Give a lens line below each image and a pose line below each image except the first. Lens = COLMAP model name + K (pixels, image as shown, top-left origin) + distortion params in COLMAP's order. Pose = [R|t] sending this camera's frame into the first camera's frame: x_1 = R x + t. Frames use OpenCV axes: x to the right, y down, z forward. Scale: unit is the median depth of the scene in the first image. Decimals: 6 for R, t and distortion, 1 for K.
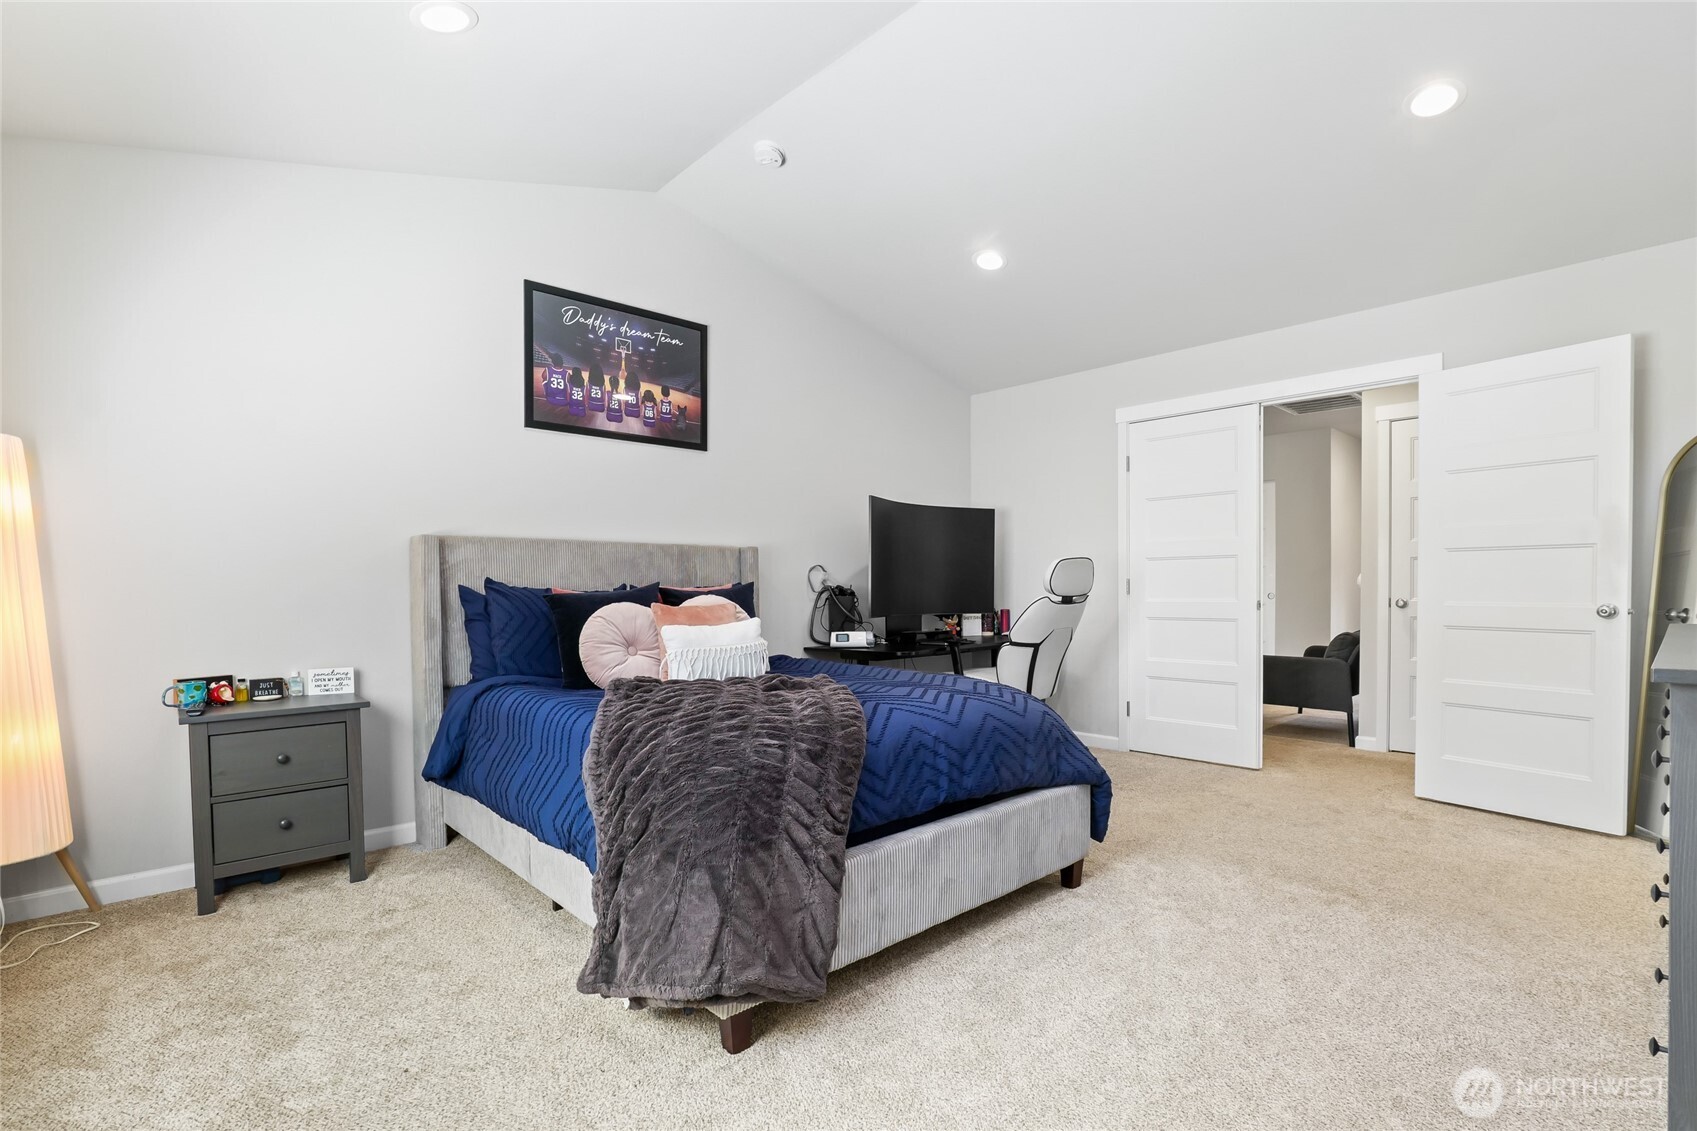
lens RADIAL K [[787.3, 0, 853.8], [0, 787.3, 596.3], [0, 0, 1]] dist [-0.023545, 0.002887]
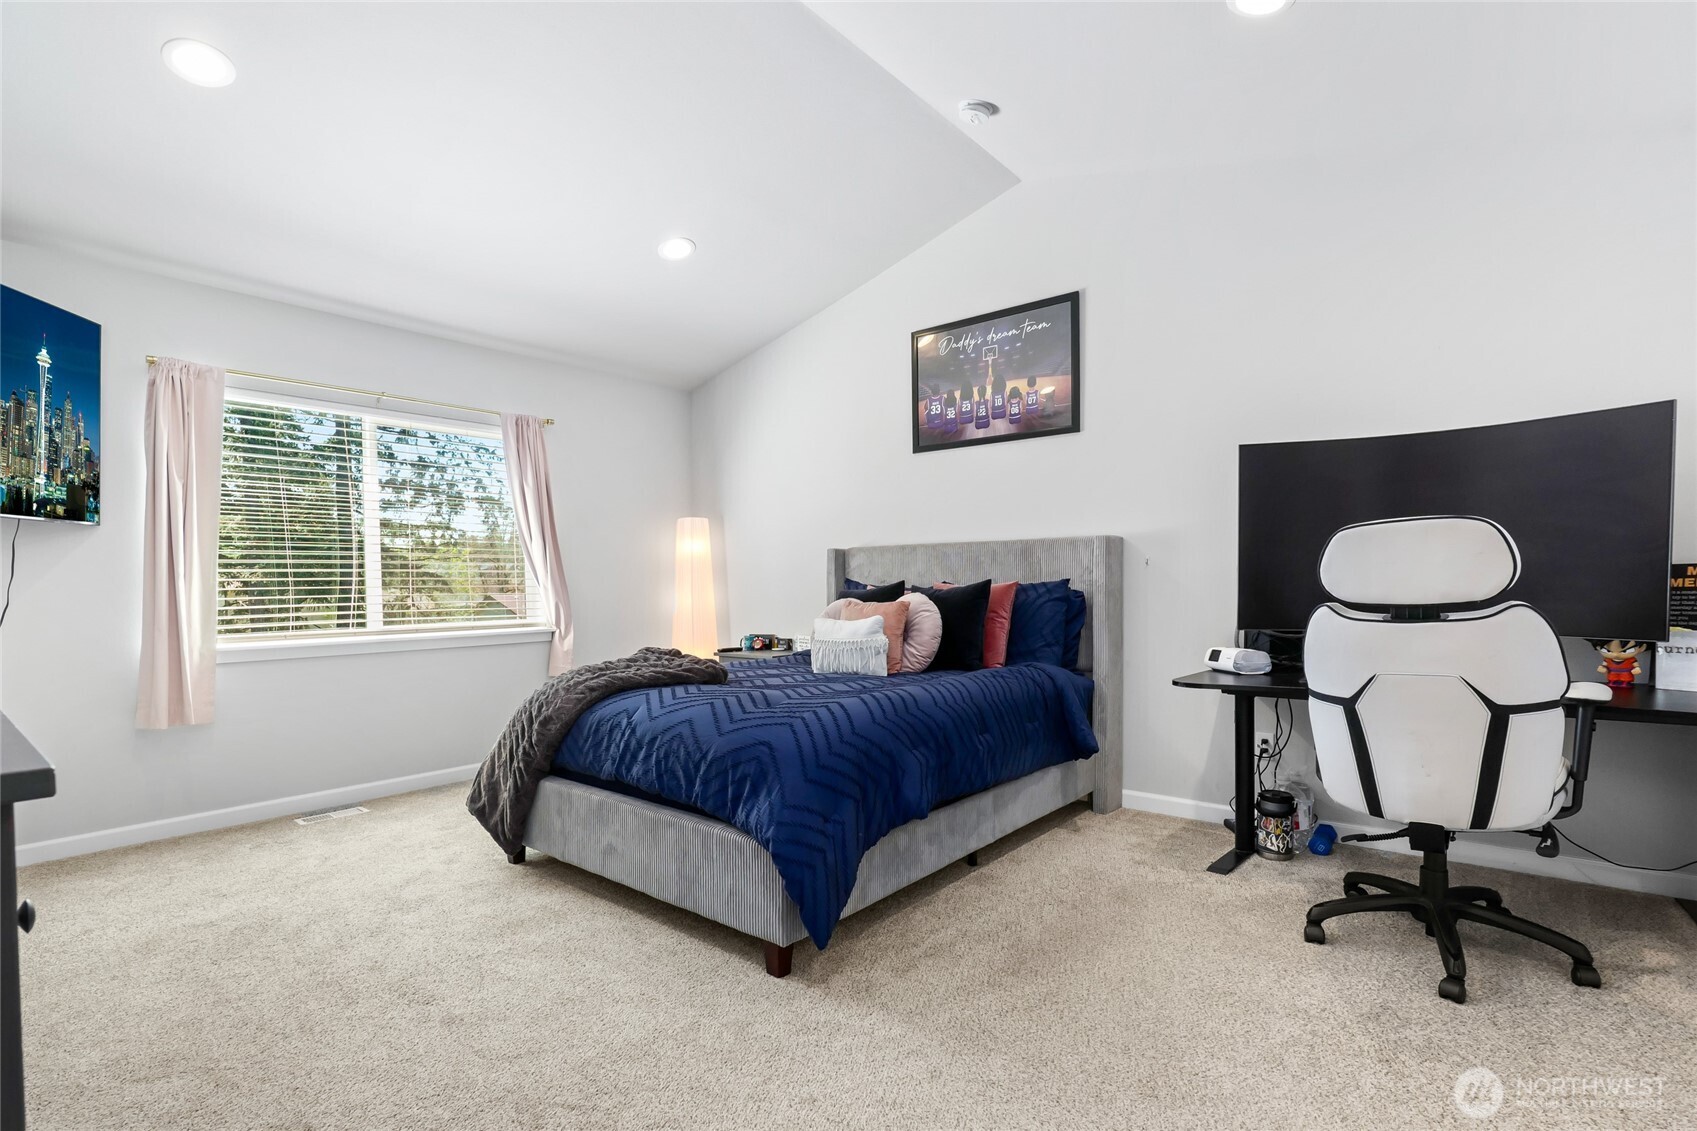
lens RADIAL K [[787.3, 0, 848.9], [0, 787.3, 604.1], [0, 0, 1]] dist [-0.023545, 0.002887]
pose [[0.142351, 0.028774, -0.989398, 0.740523], [0.000777, 0.999574, 0.029182, -0.015242], [0.989816, -0.004923, 0.142268, 0.674930]]
